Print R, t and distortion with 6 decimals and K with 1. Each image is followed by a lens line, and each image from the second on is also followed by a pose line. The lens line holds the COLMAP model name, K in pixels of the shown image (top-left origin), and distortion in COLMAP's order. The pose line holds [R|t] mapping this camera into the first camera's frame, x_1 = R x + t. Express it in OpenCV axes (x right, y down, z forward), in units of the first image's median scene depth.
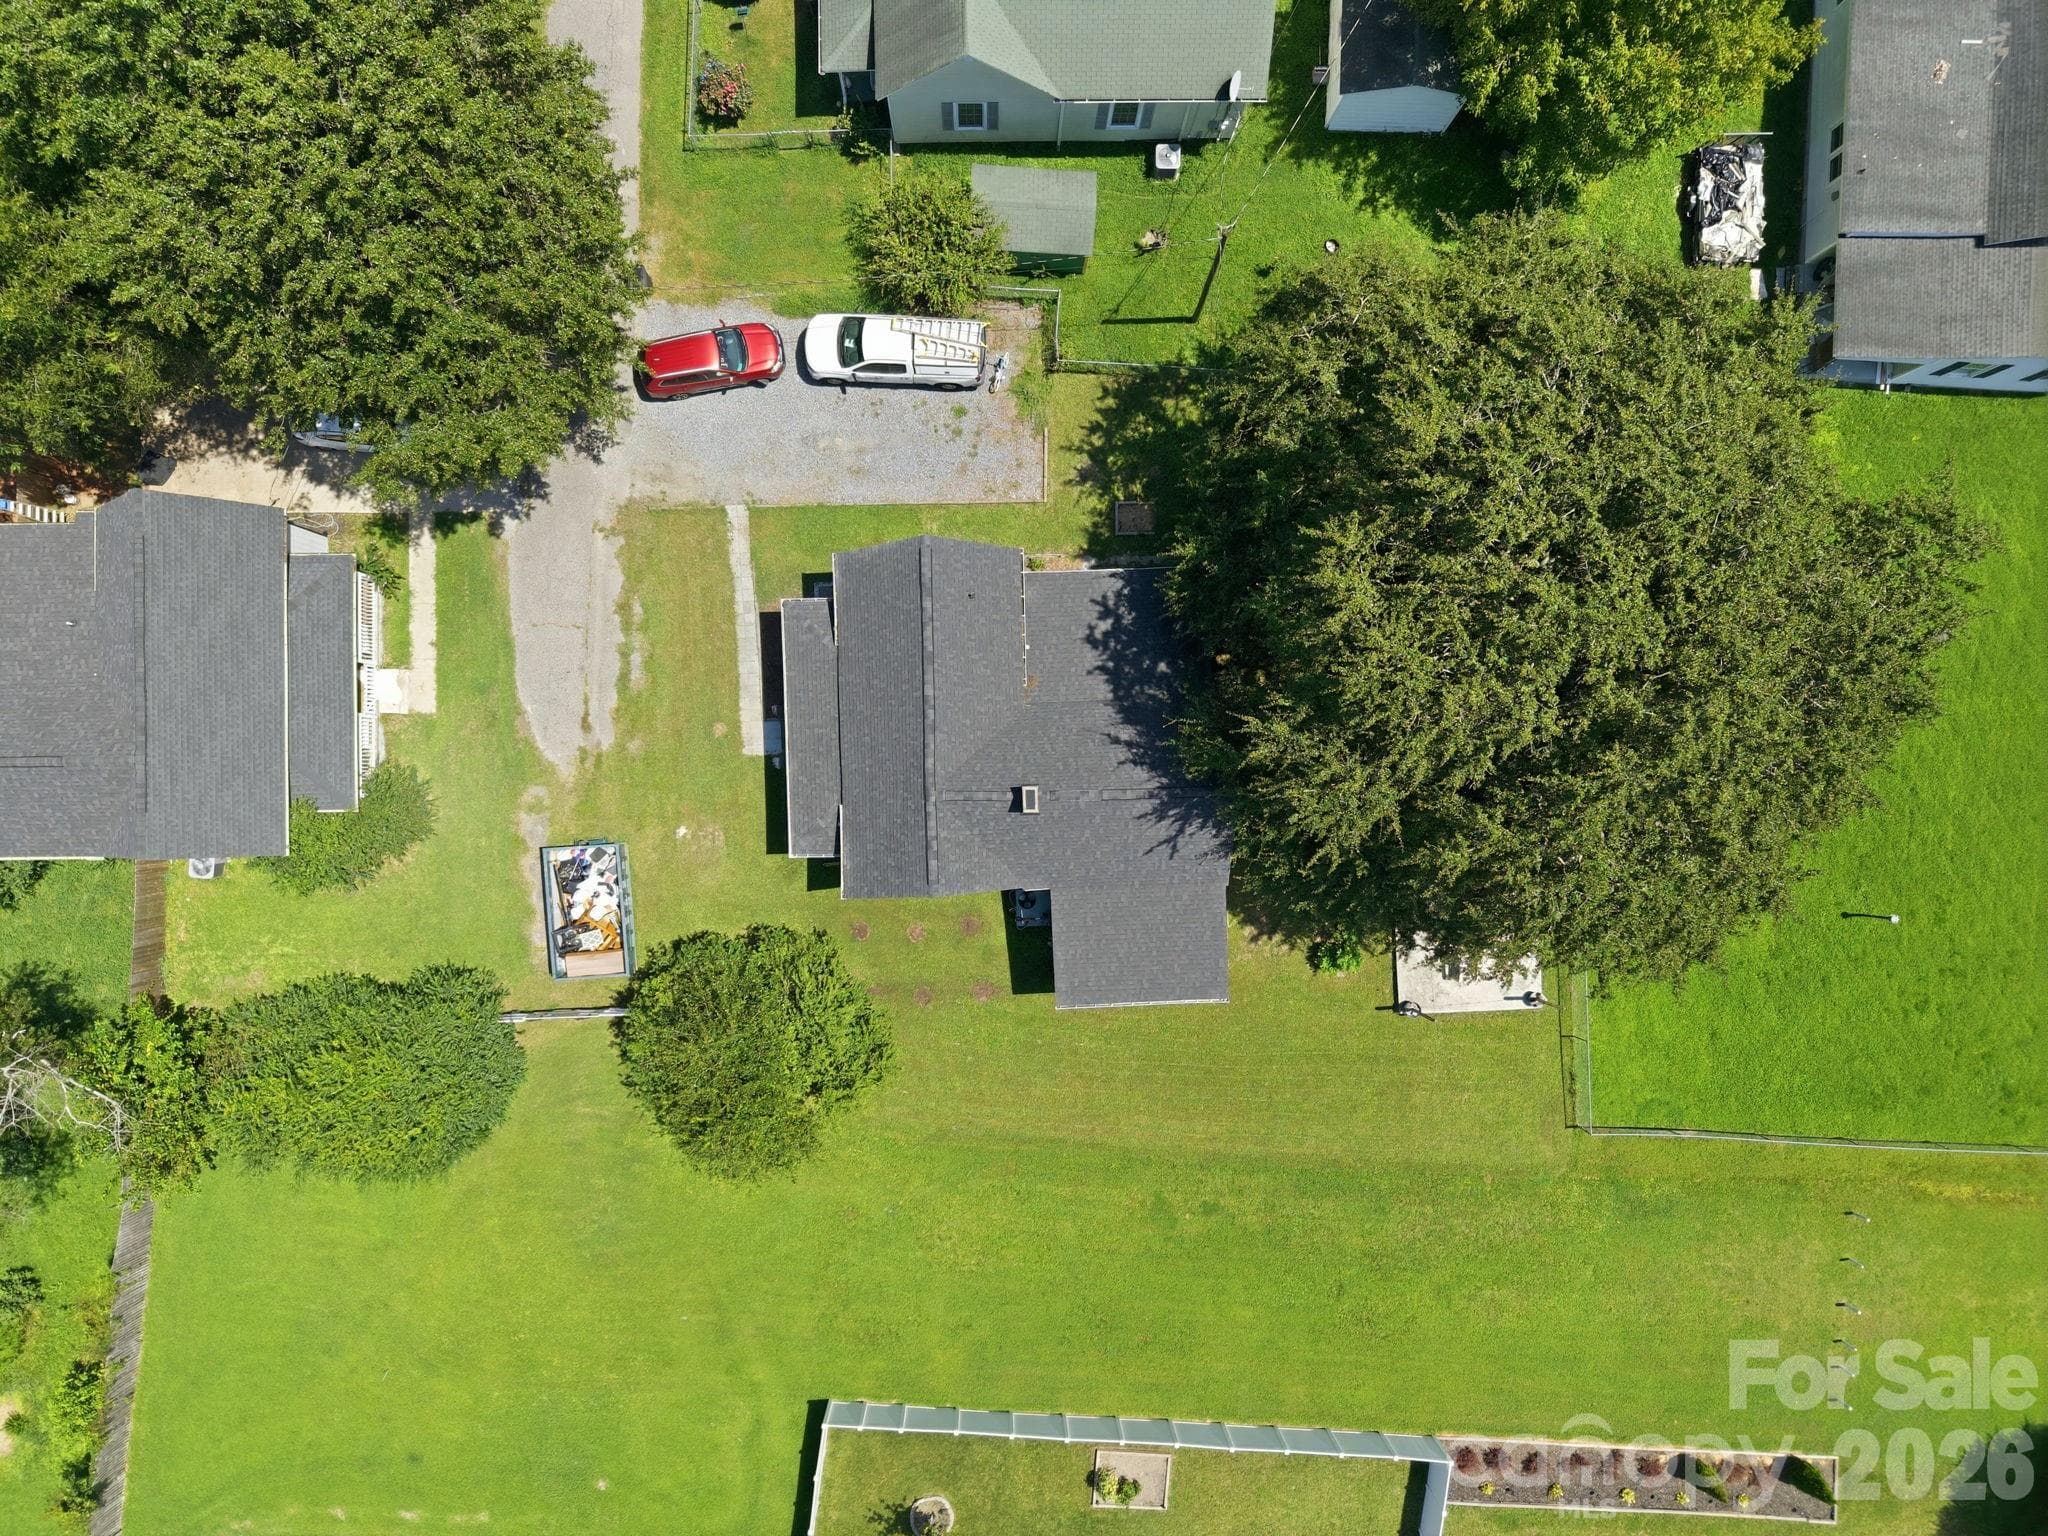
lens RADIAL K [[1365.1, 0, 1024.0], [0, 1365.1, 768.0], [0, 0, 1]] dist [0.000405, -0.003196]
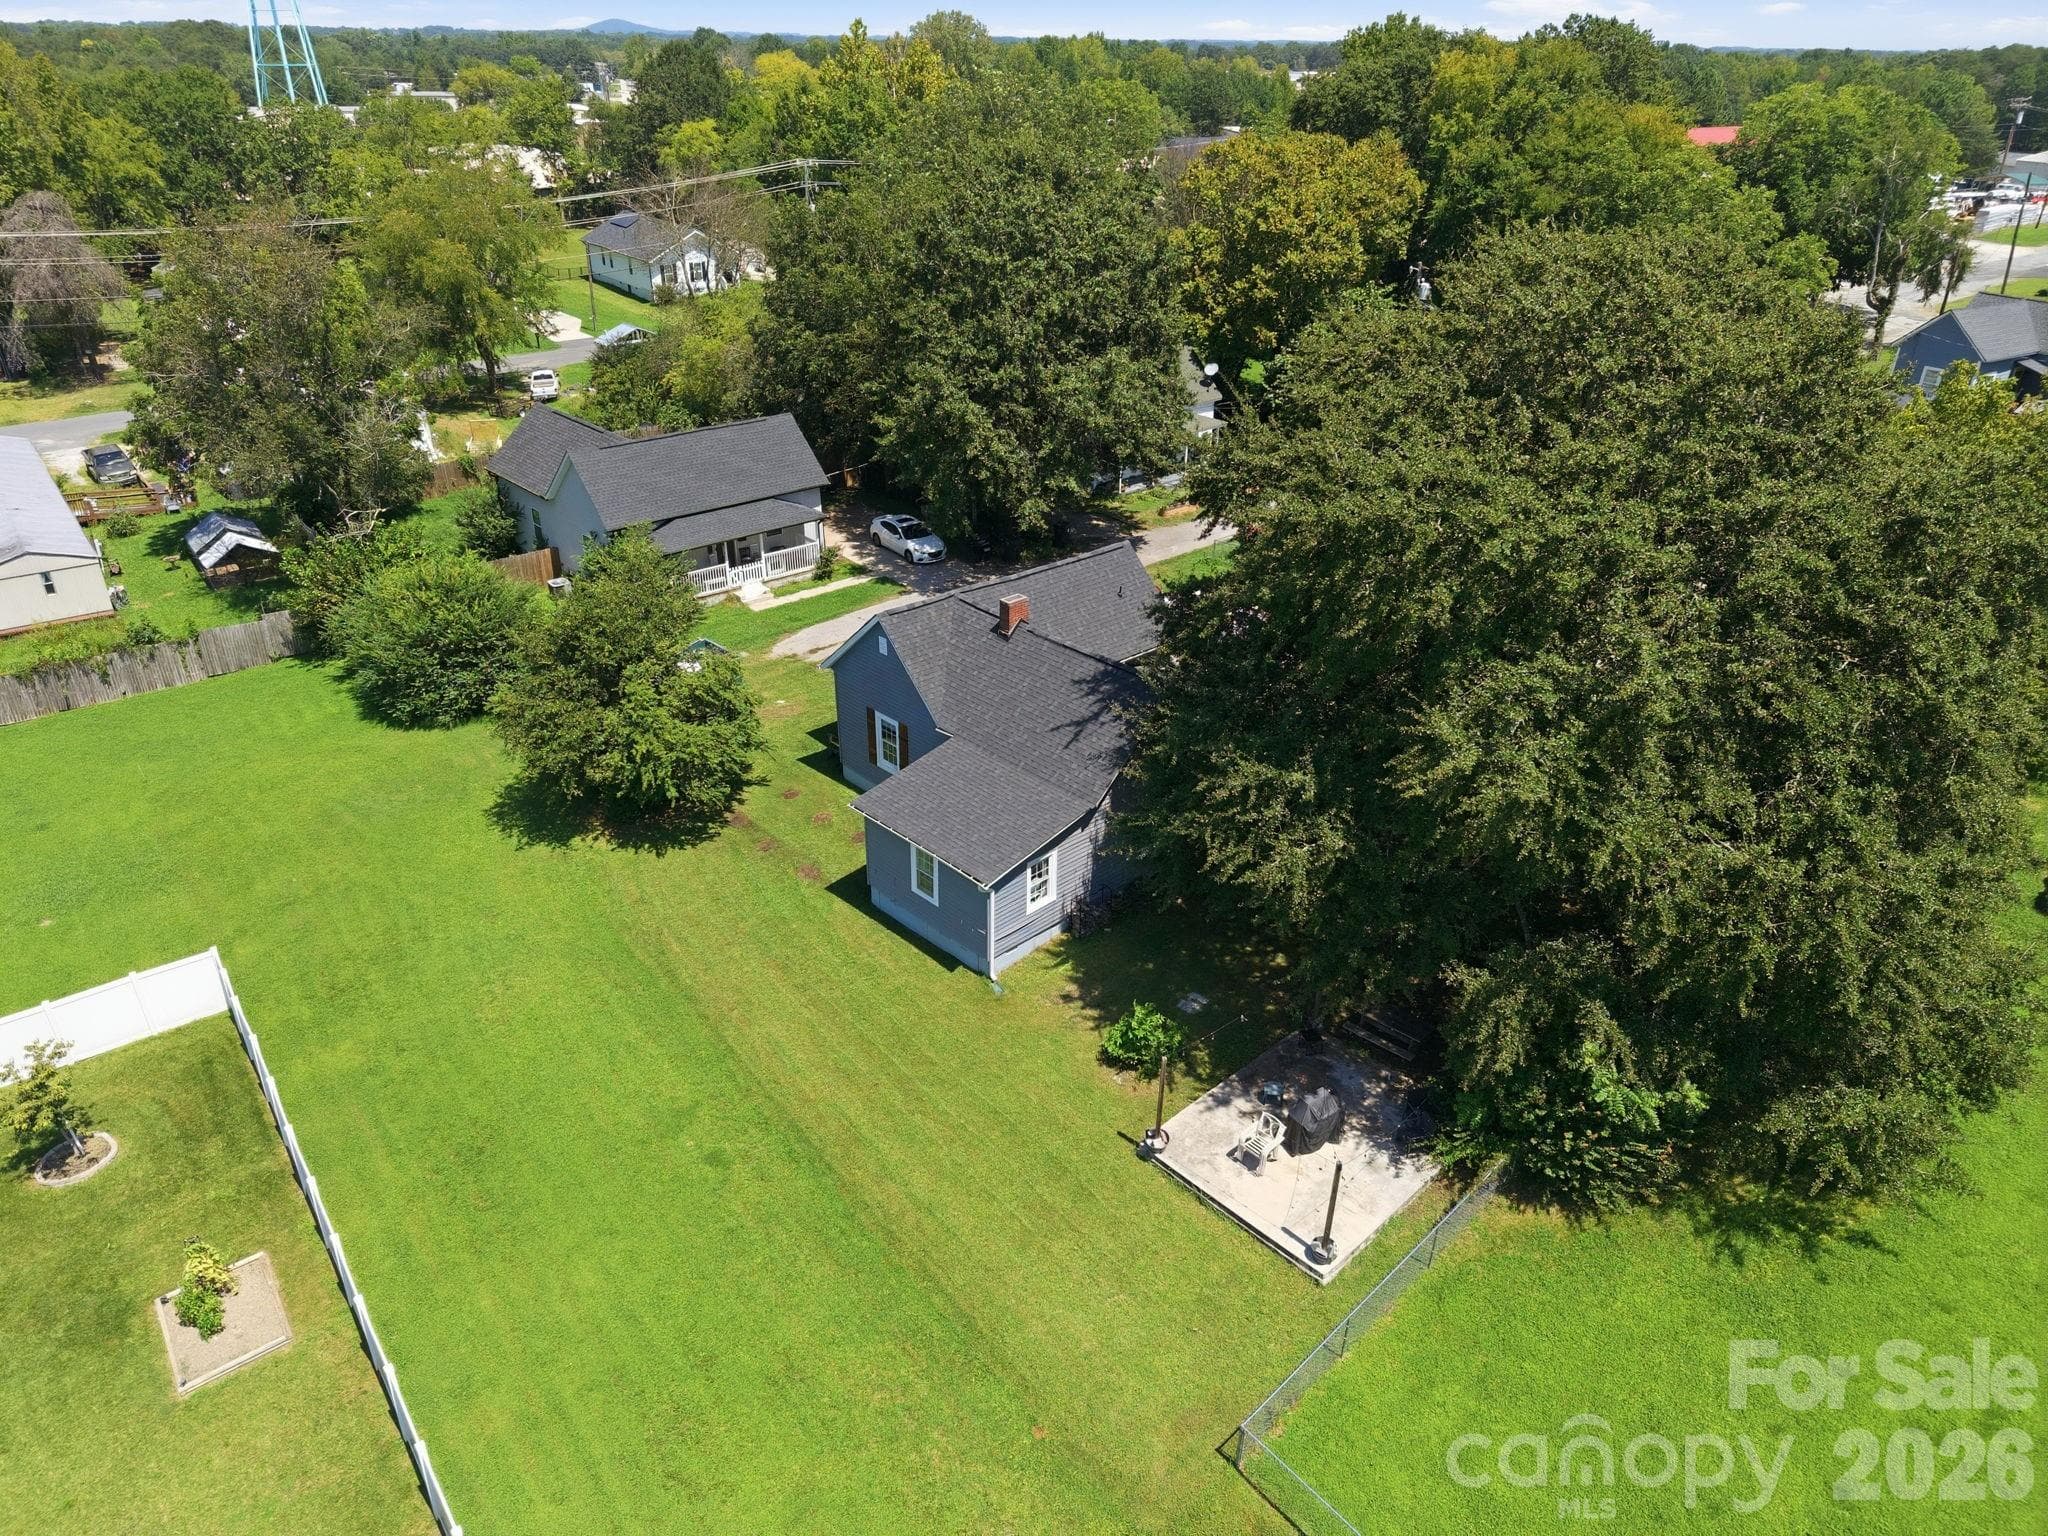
lens RADIAL K [[1365.1, 0, 1024.0], [0, 1365.1, 768.0], [0, 0, 1]] dist [0.000405, -0.003196]
pose [[0.659682, 0.336075, -0.672215, 0.621729], [-0.751543, 0.297063, -0.589014, 0.555485], [0.001738, 0.893760, 0.448542, 0.562809]]
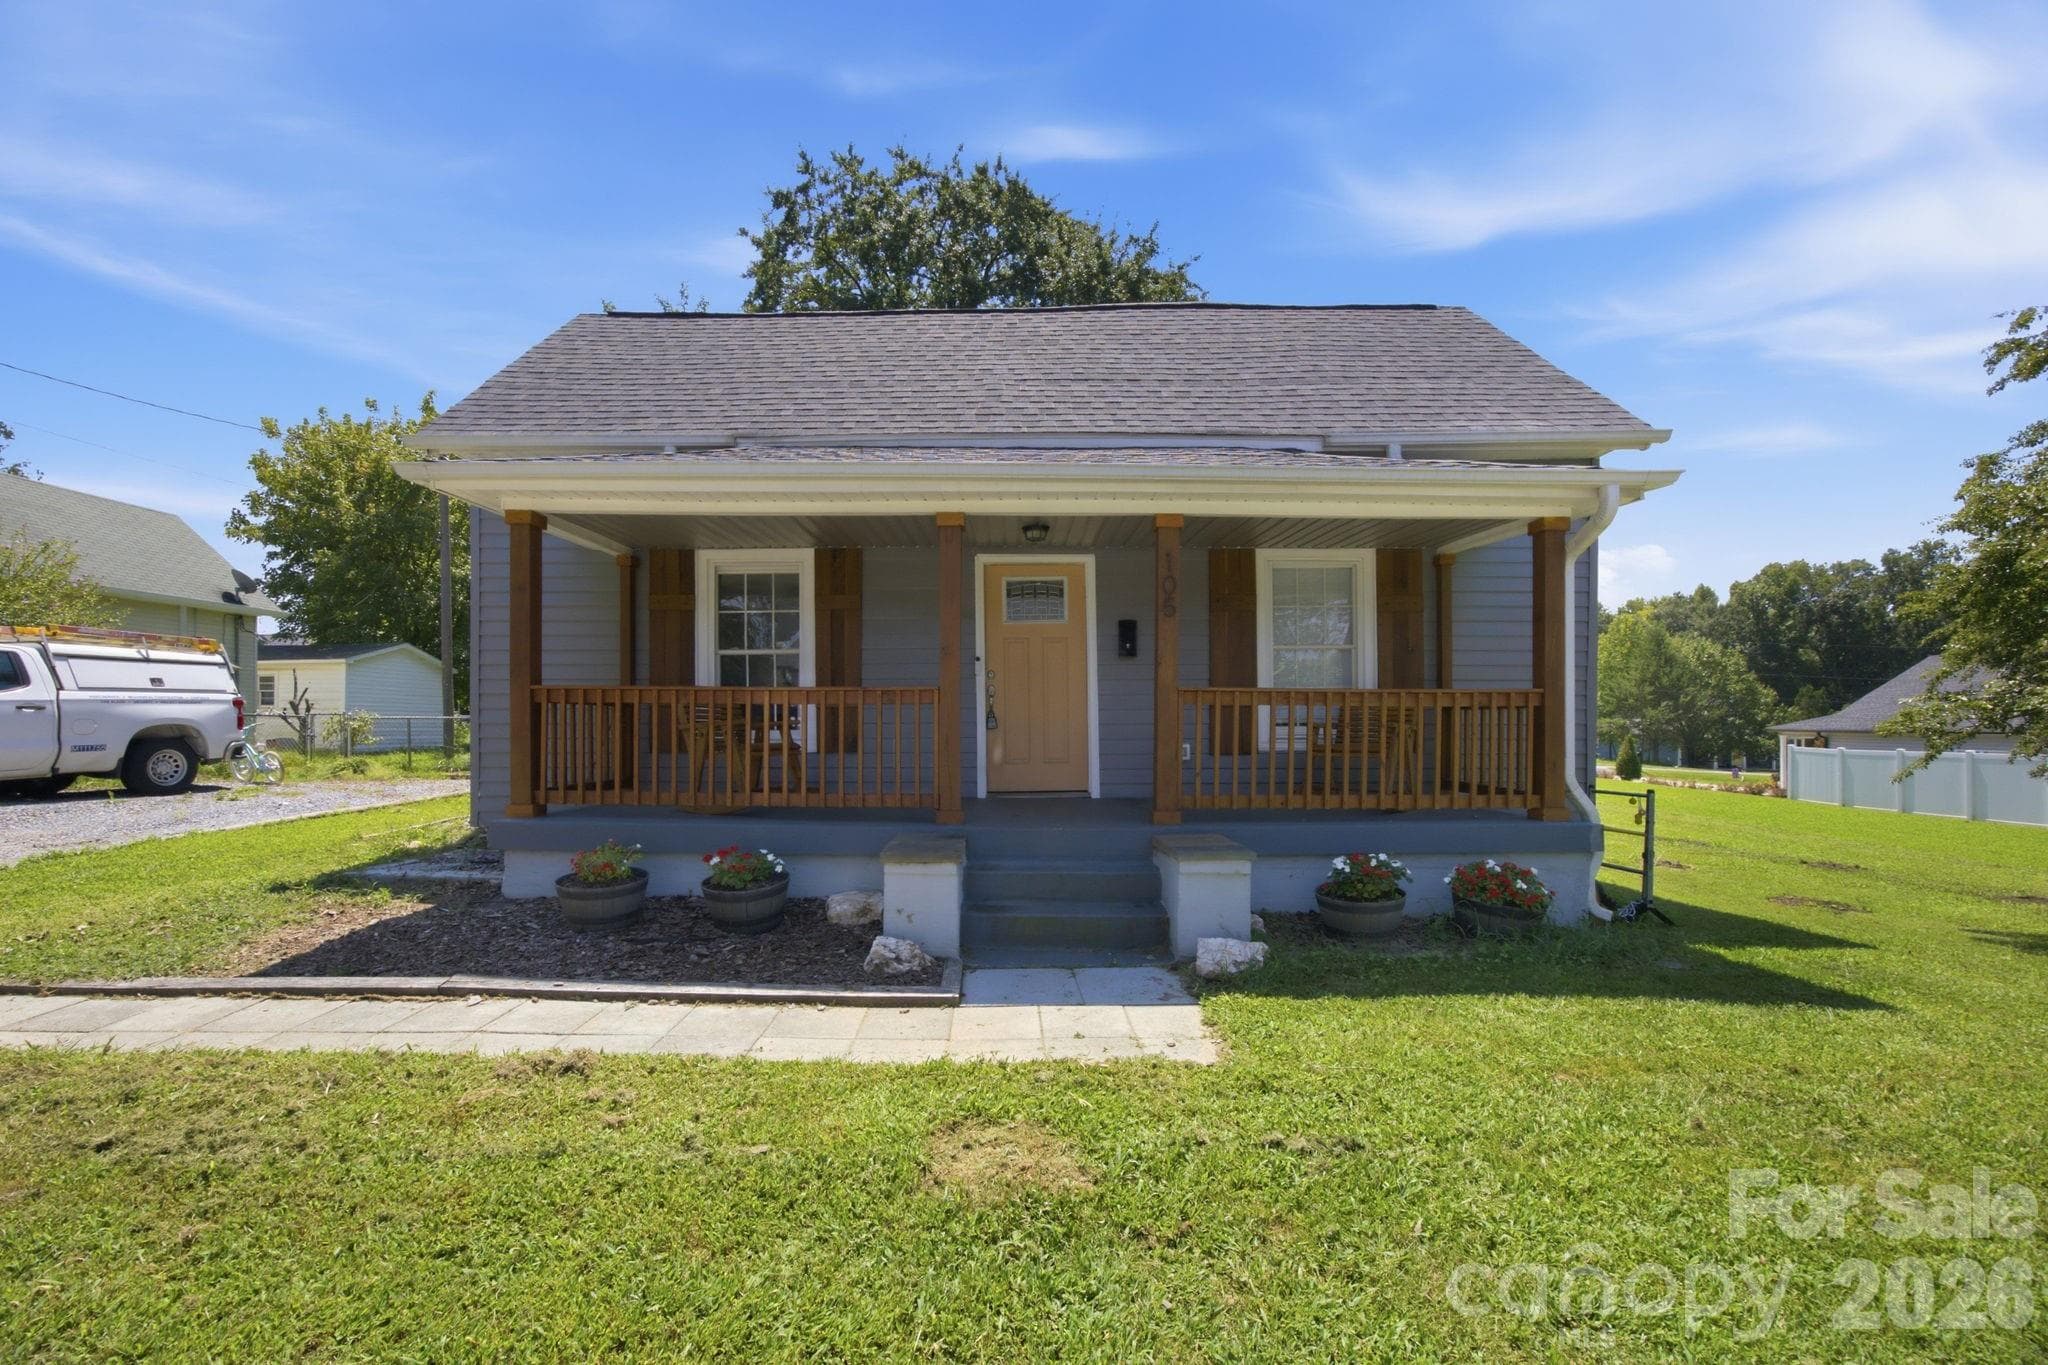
lens RADIAL K [[808.7, 0, 1008.7], [0, 808.7, 720.4], [0, 0, 1]] dist [-0.022768, 0.007584]
pose [[0.035263, -0.006979, 0.999354, -0.276175], [0.999348, 0.008027, -0.035207, -0.026782], [-0.007776, 0.999943, 0.007258, 0.968601]]
